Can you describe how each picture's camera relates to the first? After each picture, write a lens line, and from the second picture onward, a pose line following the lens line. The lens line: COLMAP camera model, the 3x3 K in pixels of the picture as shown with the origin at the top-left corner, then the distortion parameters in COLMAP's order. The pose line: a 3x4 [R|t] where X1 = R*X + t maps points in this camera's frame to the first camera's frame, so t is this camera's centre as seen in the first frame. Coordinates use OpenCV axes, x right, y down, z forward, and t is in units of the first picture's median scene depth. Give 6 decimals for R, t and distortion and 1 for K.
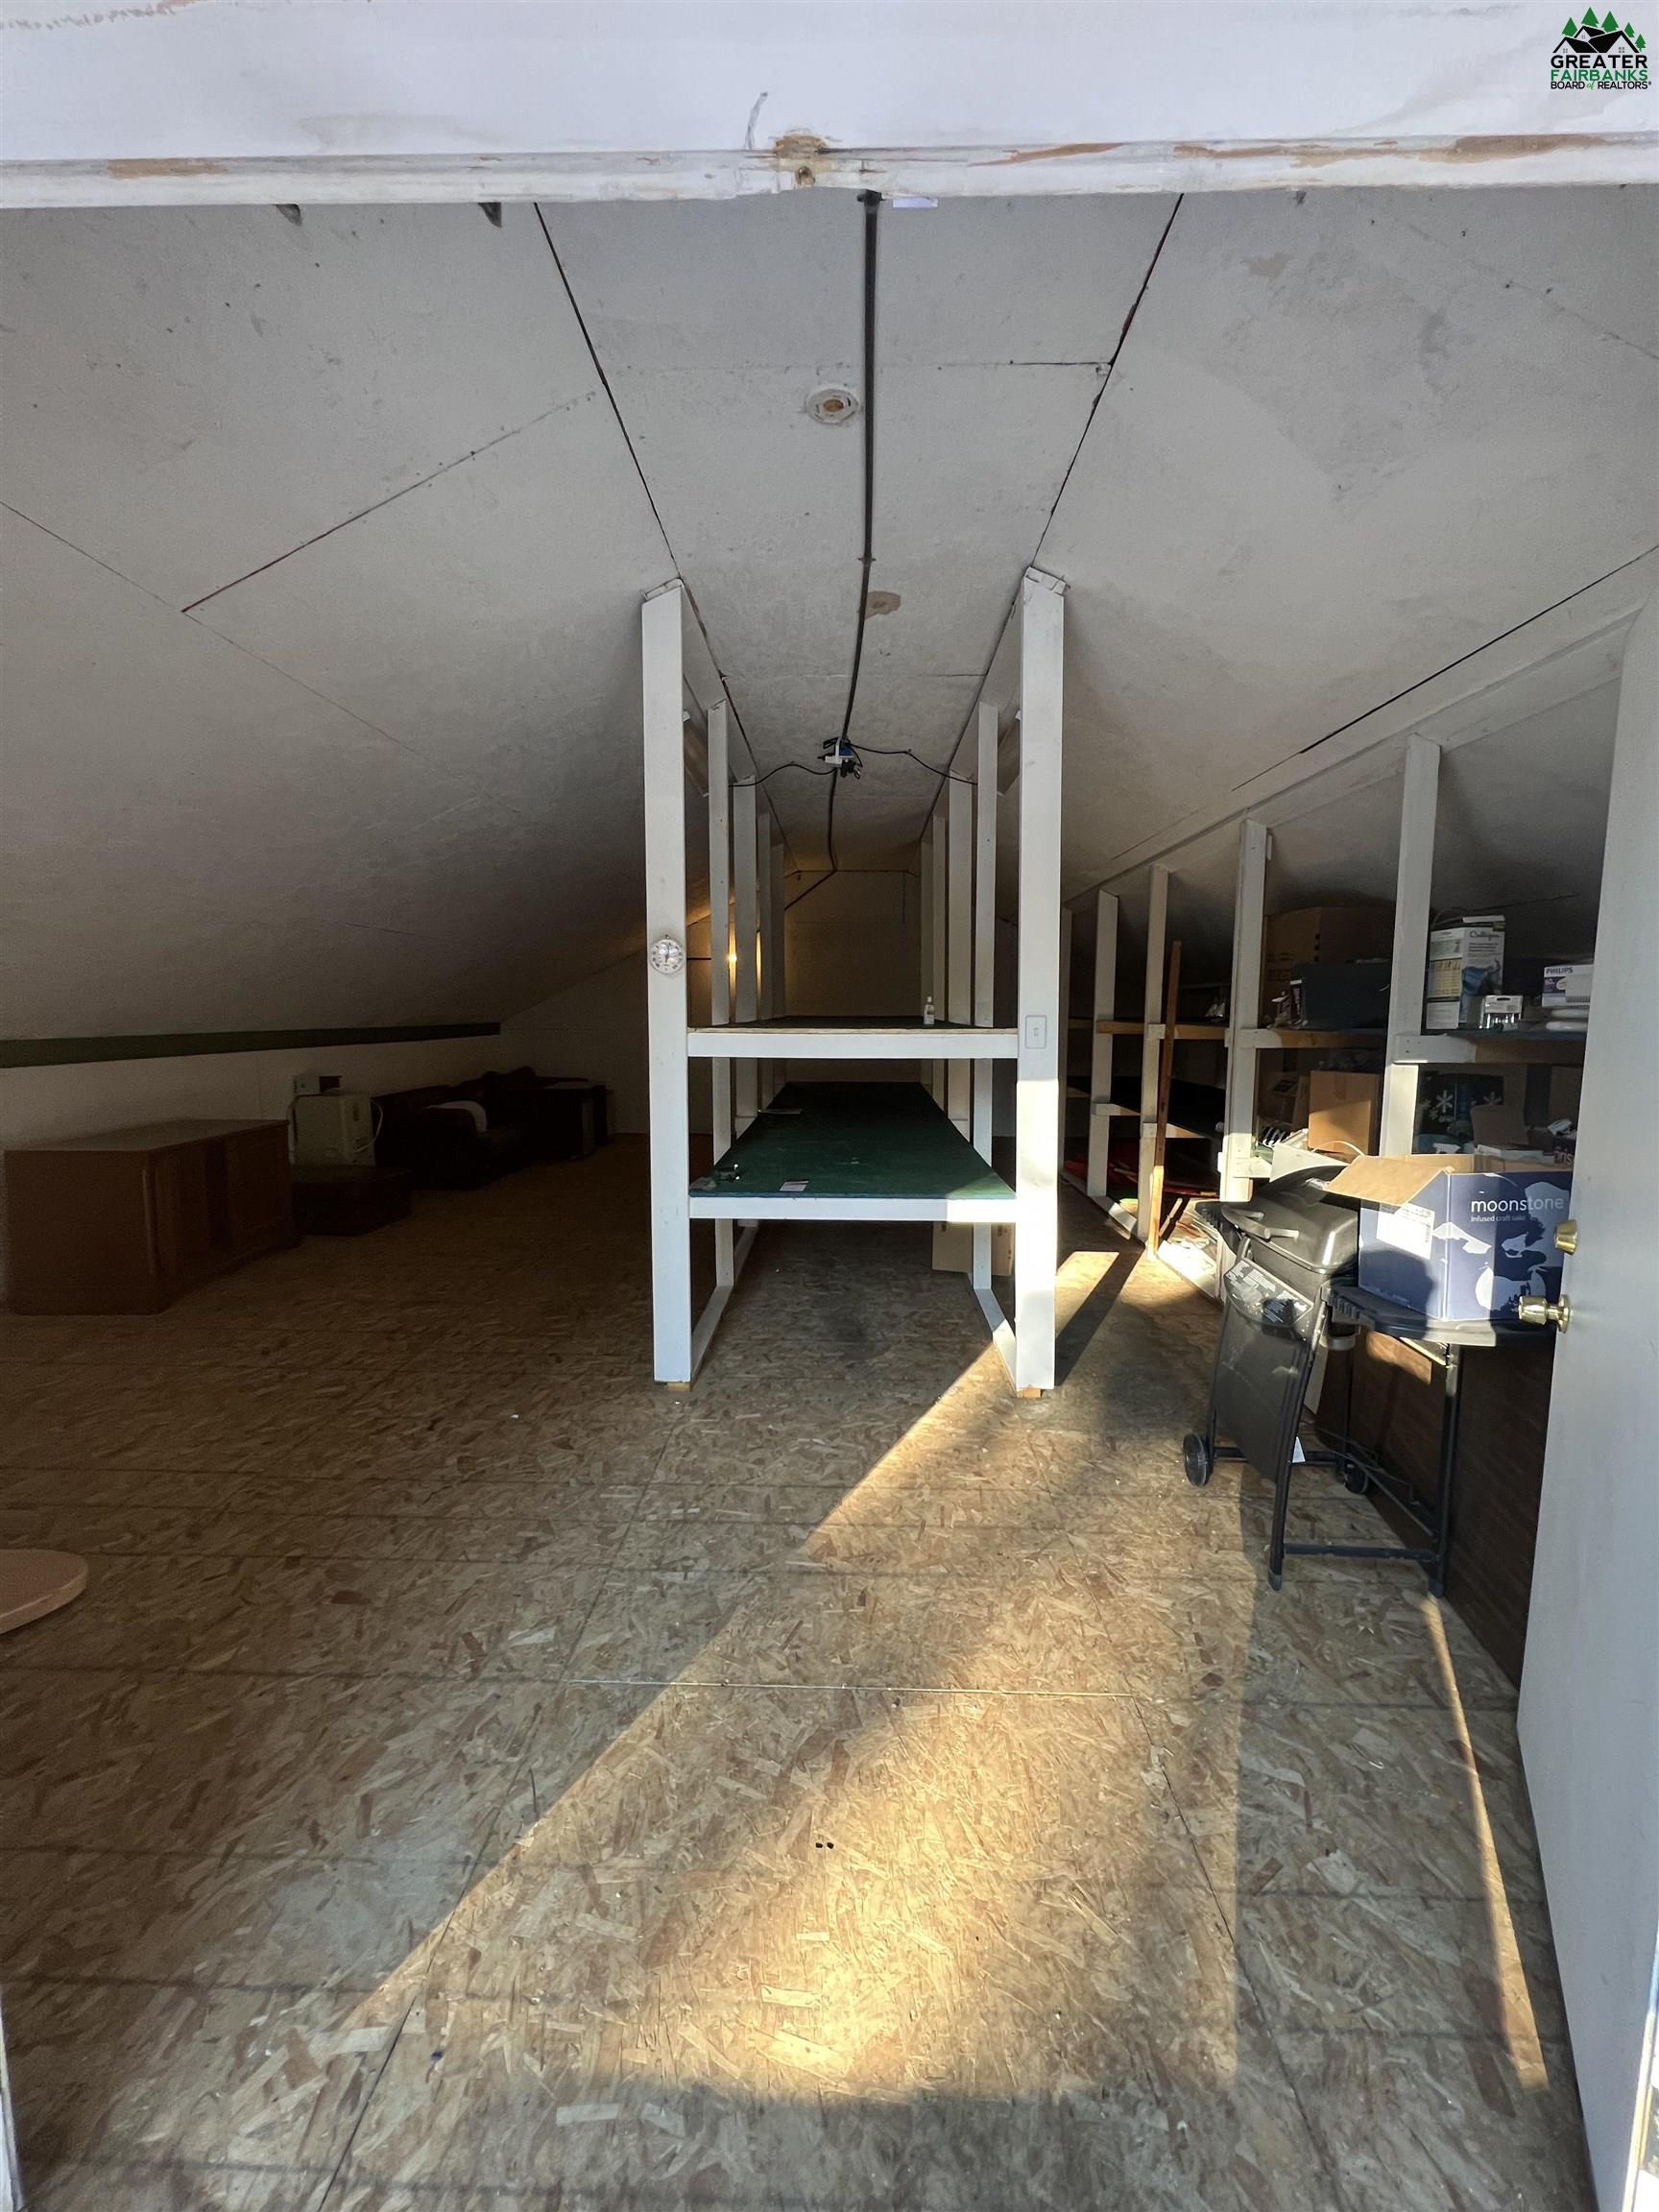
lens RADIAL K [[875.2, 0, 827.0], [0, 875.2, 1103.9], [0, 0, 1]] dist [-0.002364, -0.000586]
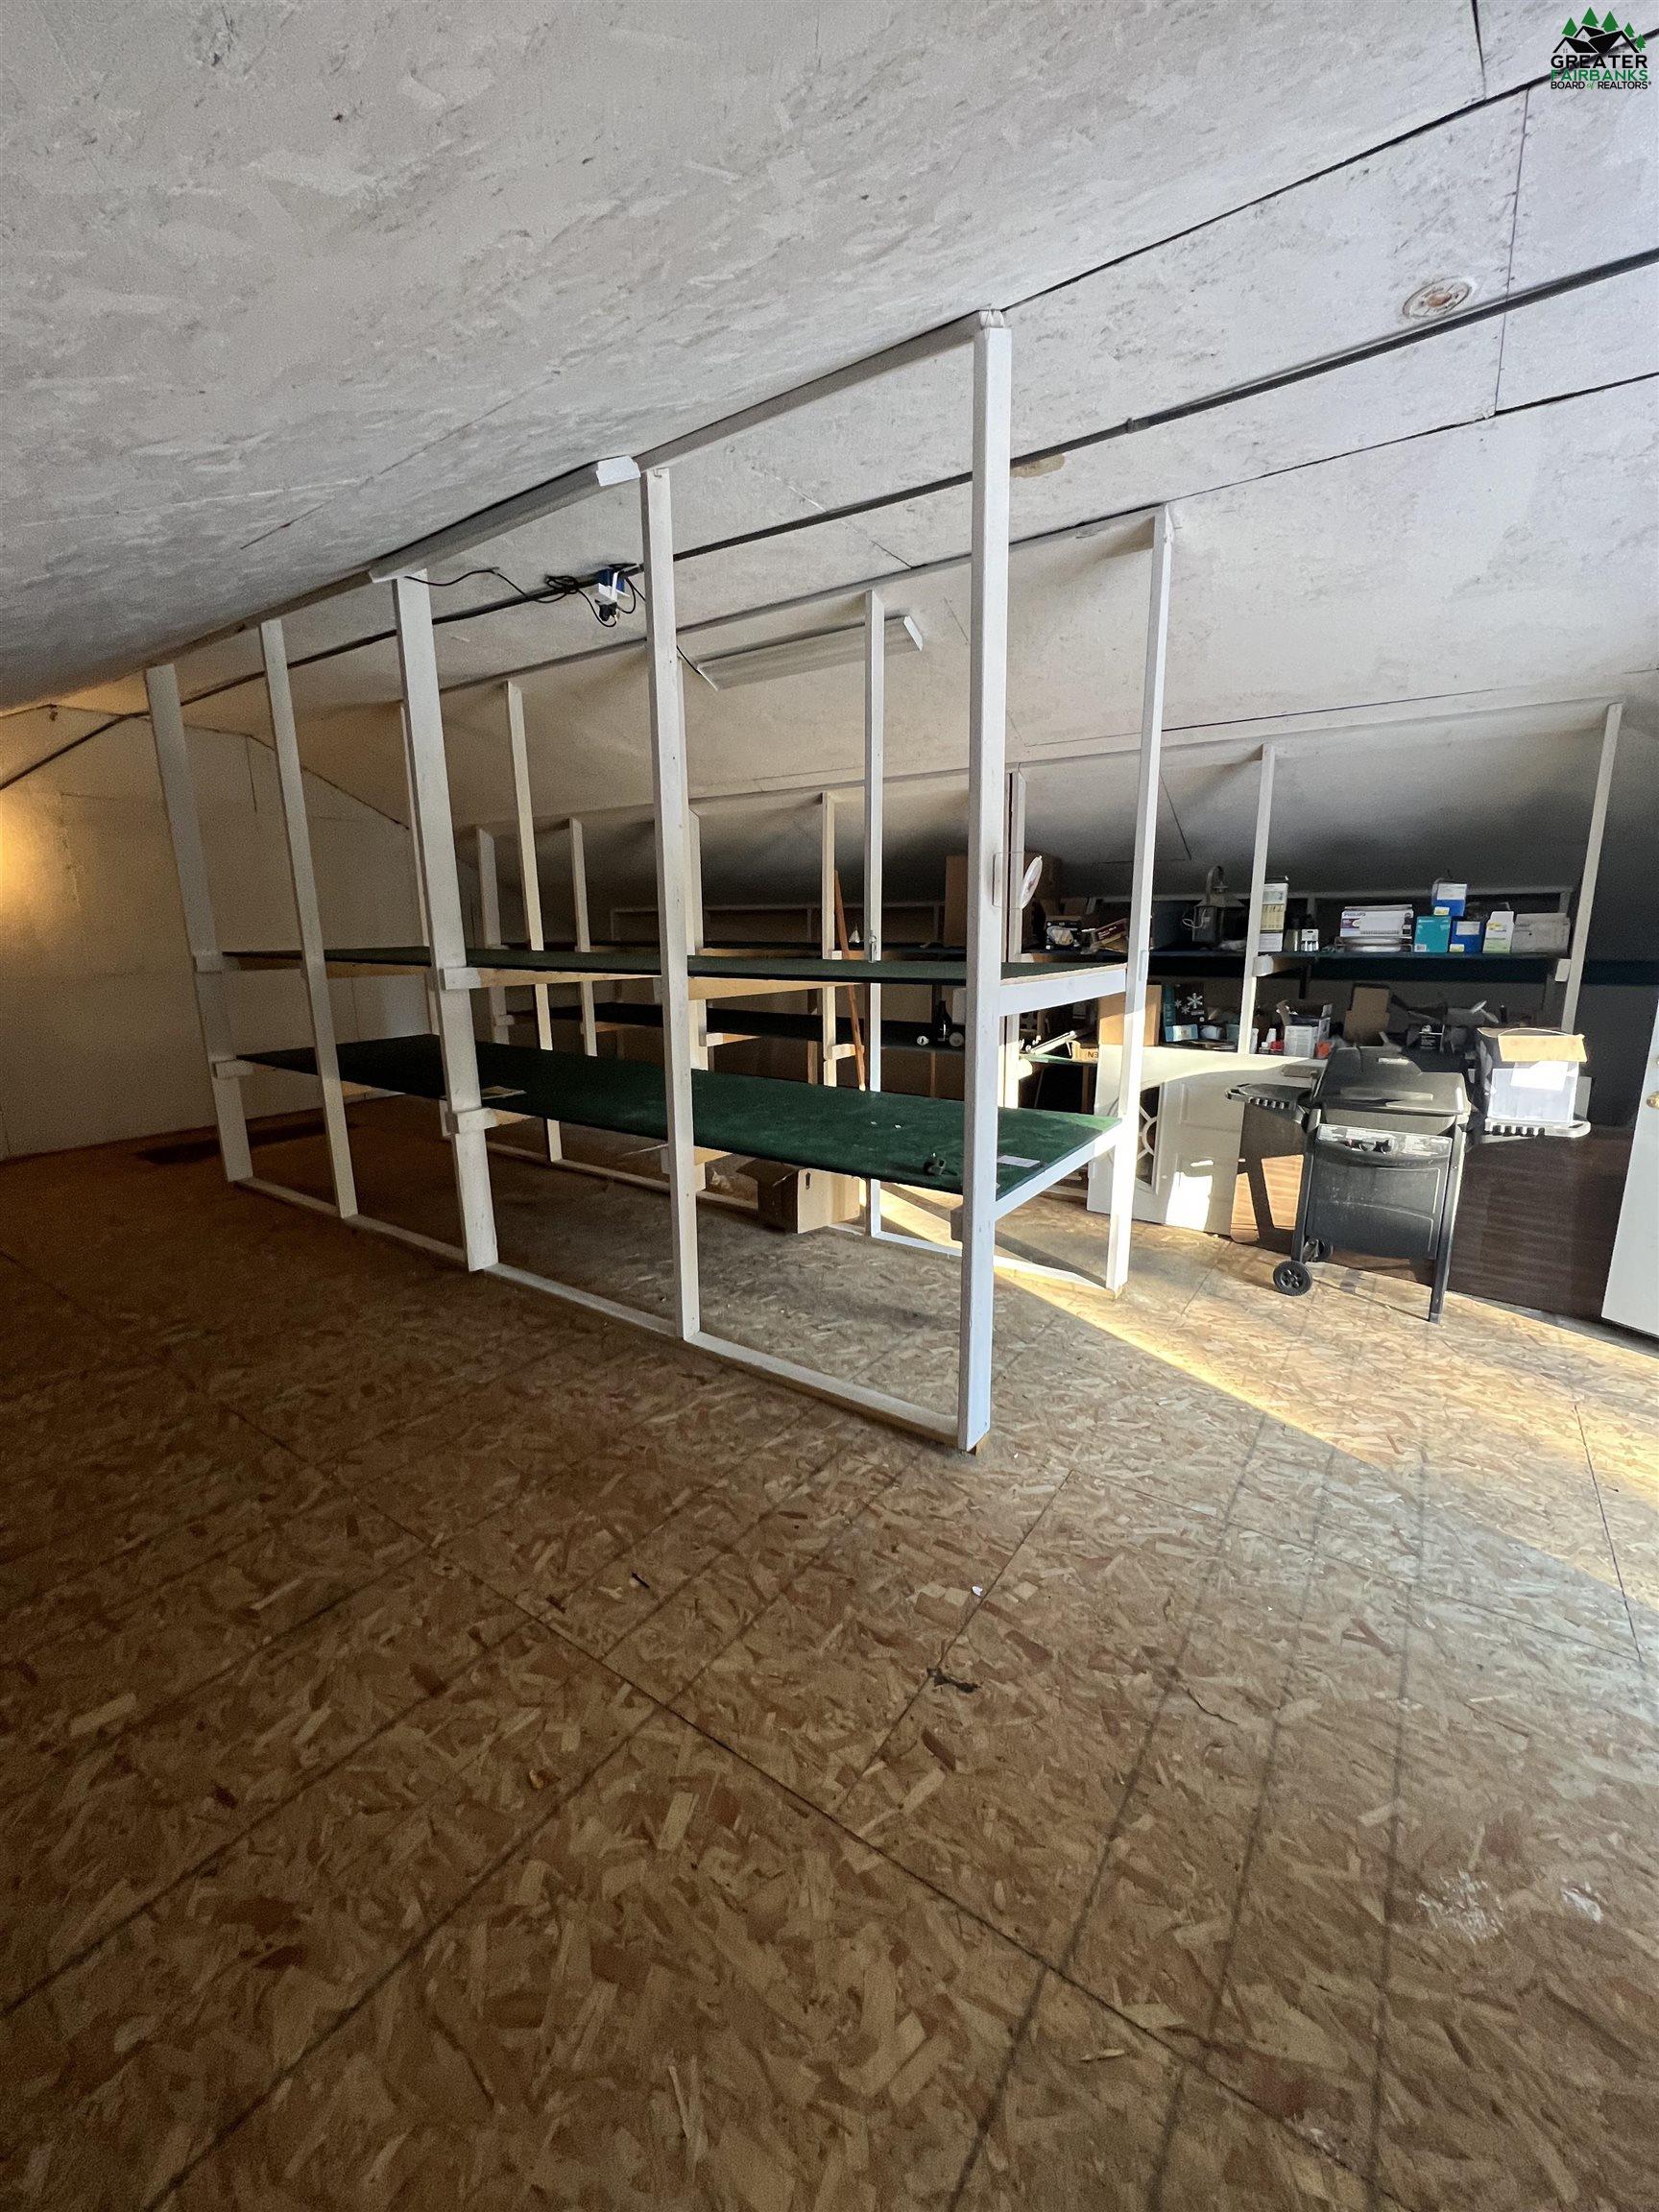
lens RADIAL K [[875.2, 0, 833.9], [0, 875.2, 1107.1], [0, 0, 1]] dist [-0.002364, -0.000586]
pose [[0.546113, -0.180329, 0.818072, -0.832629], [0.096588, 0.983597, 0.152338, -0.106255], [-0.832124, -0.004178, 0.554573, 0.677755]]
